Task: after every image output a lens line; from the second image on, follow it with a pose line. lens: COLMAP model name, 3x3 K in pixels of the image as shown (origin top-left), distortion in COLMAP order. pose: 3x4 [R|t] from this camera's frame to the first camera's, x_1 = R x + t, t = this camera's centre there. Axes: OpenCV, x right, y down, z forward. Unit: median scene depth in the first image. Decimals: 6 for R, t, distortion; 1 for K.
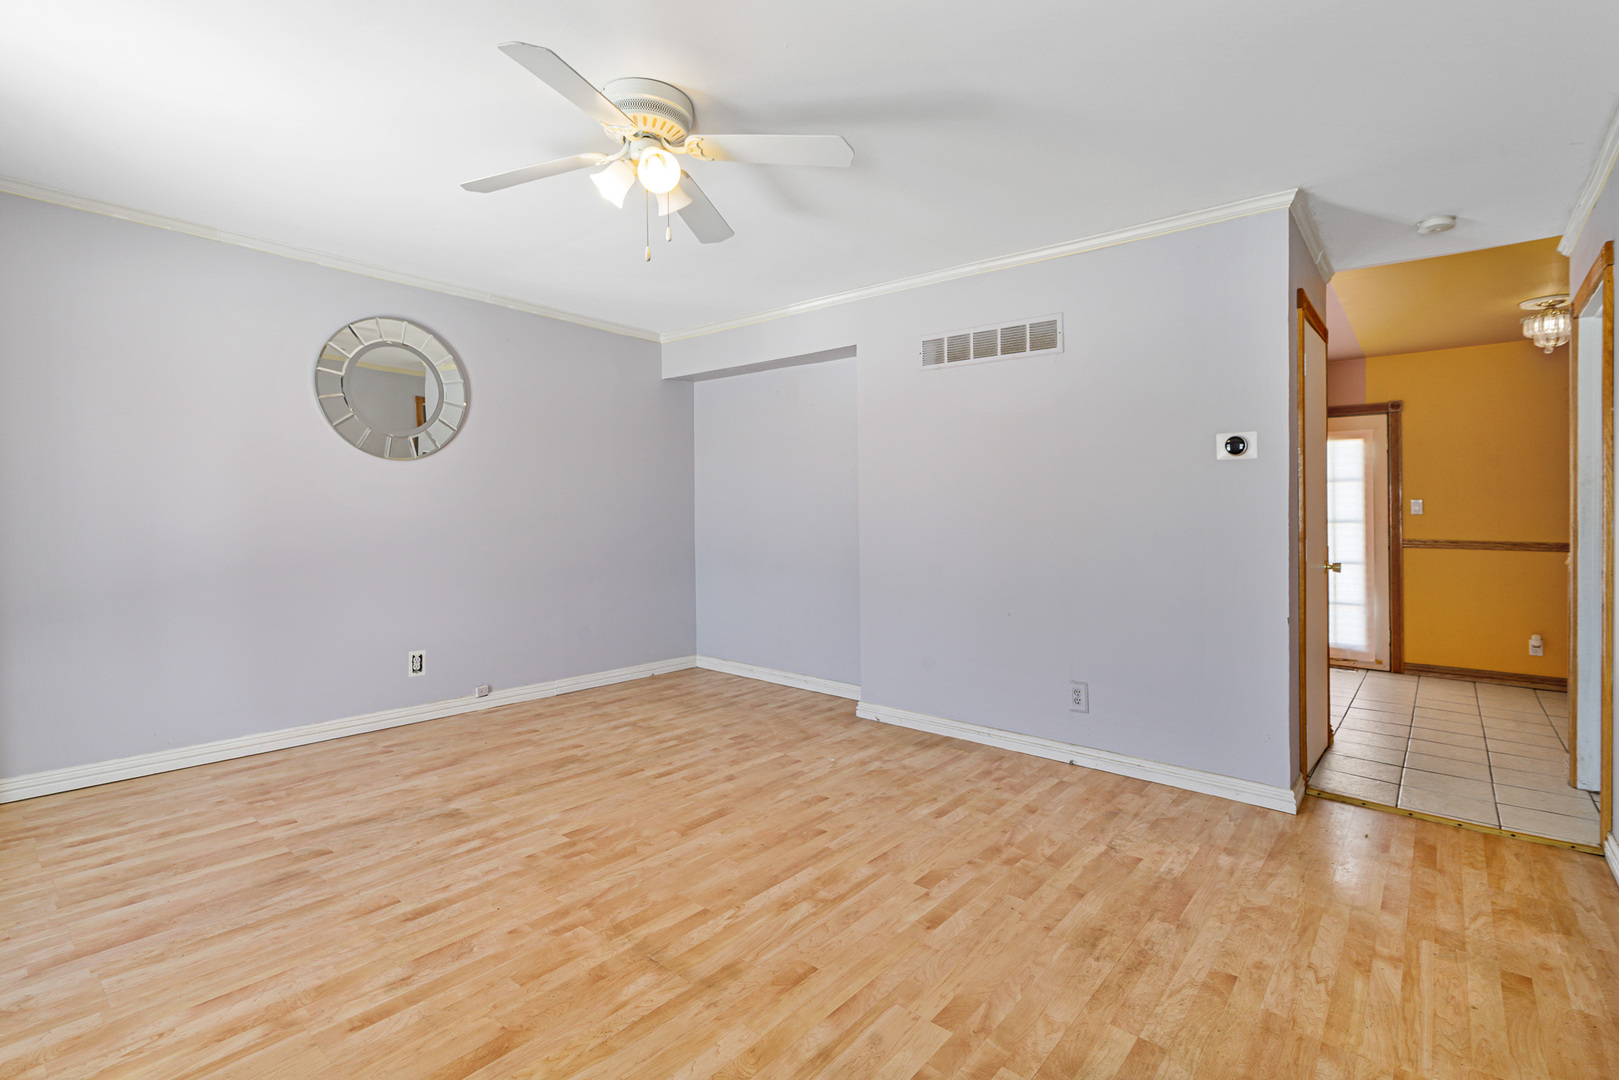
lens RADIAL K [[749.2, 0, 814.7], [0, 749.2, 527.2], [0, 0, 1]] dist [-0.003643, 0.000977]
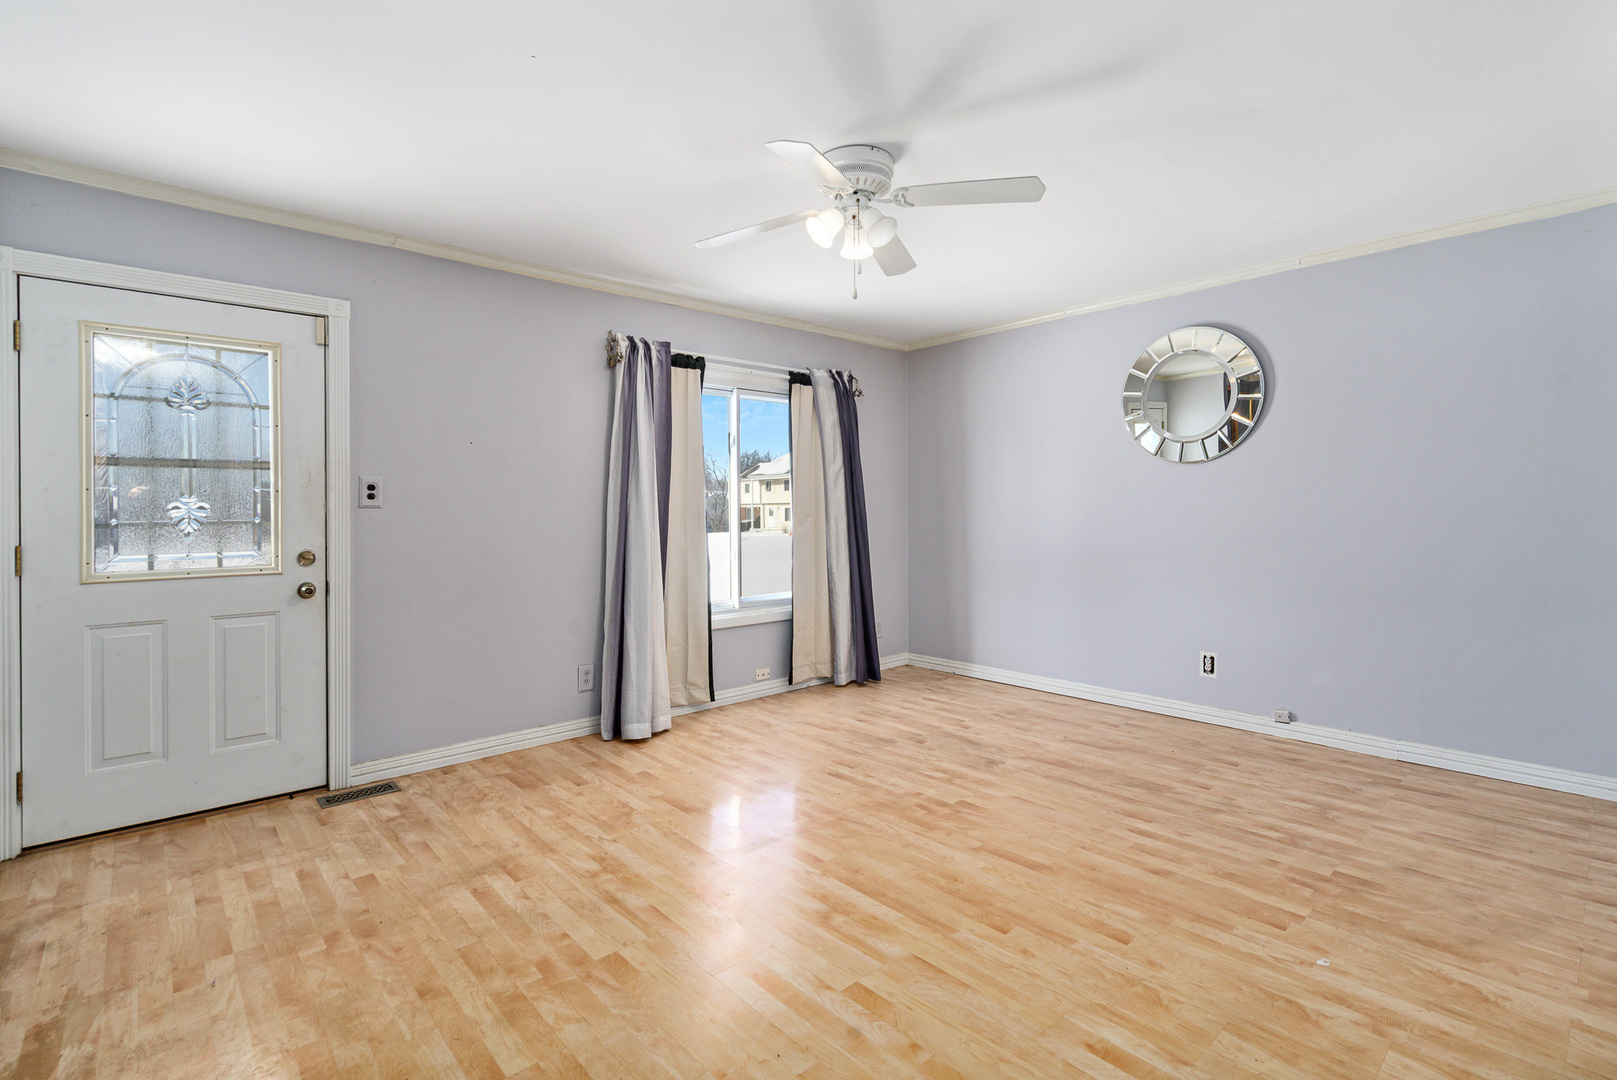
lens RADIAL K [[748.2, 0, 813.7], [0, 748.2, 527.2], [0, 0, 1]] dist [-0.003643, 0.000977]
pose [[-0.139164, 0.009790, -0.990221, 0.711895], [-0.013215, 0.999844, 0.011742, -0.007881], [0.990181, 0.014720, -0.139013, 0.826248]]
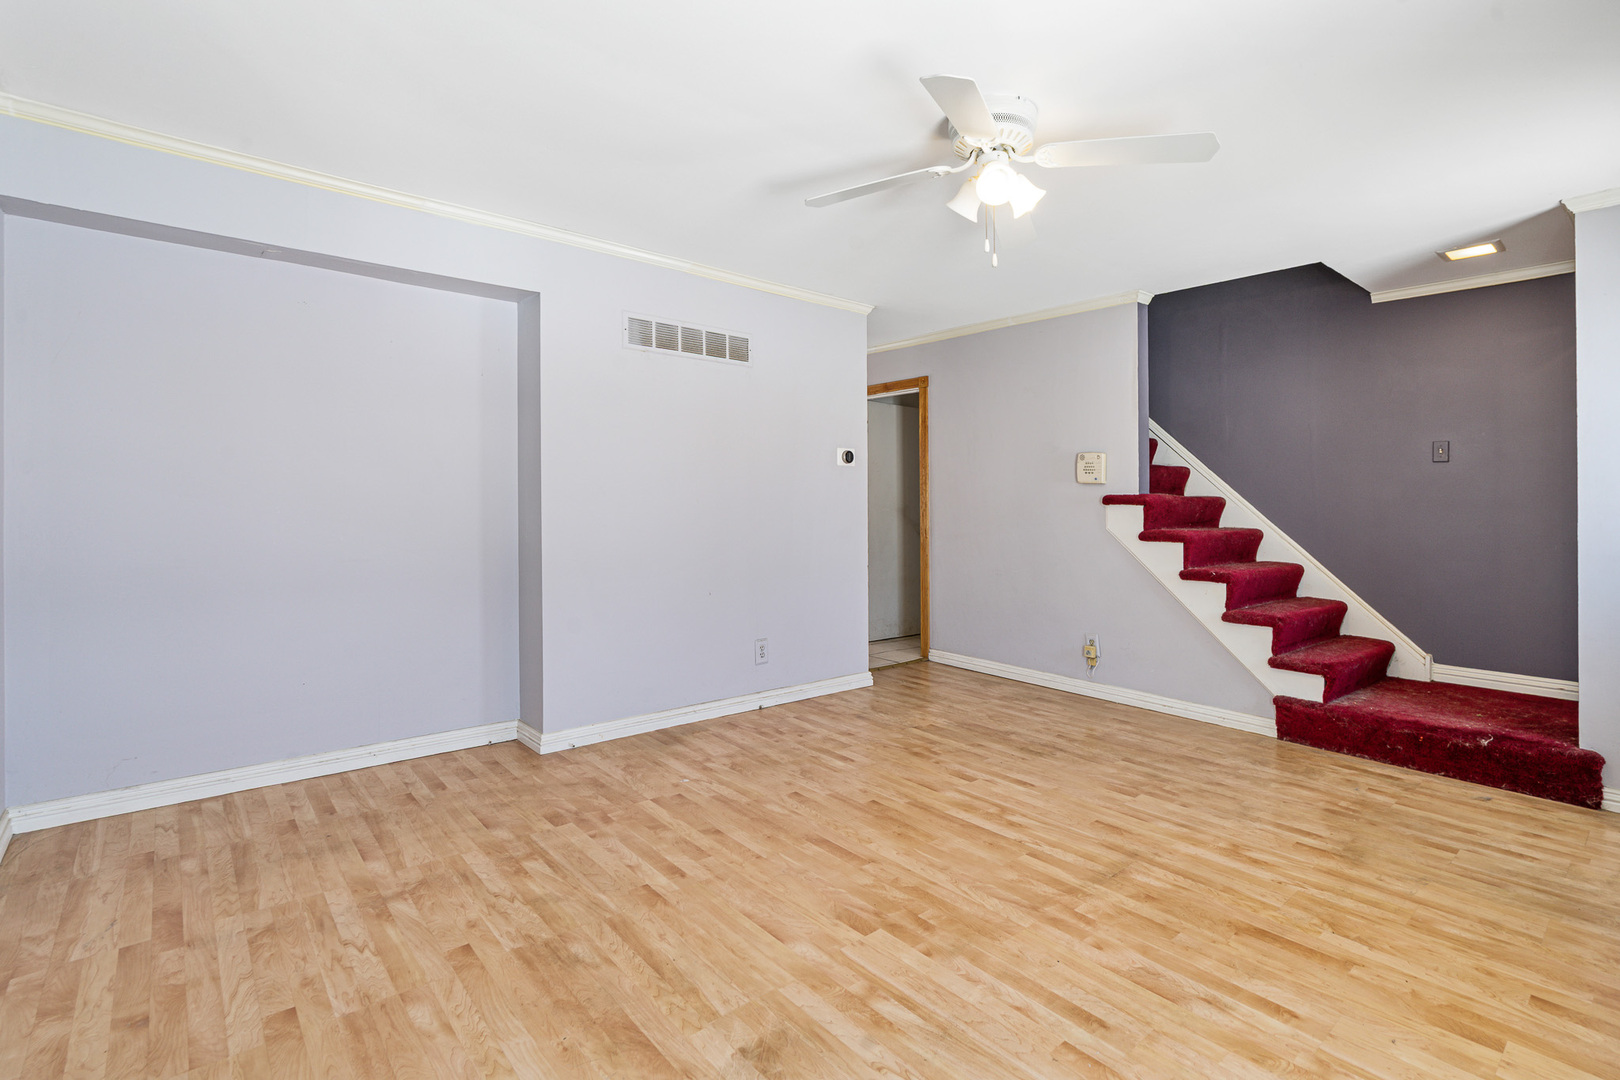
lens RADIAL K [[753.5, 0, 813.1], [0, 753.5, 474.9], [0, 0, 1]] dist [-0.004660, 0.000729]
pose [[0.169320, 0.028233, 0.985157, -0.982630], [0.007905, 0.999519, -0.030003, -0.027116], [-0.985529, 0.012868, 0.169016, 0.815376]]
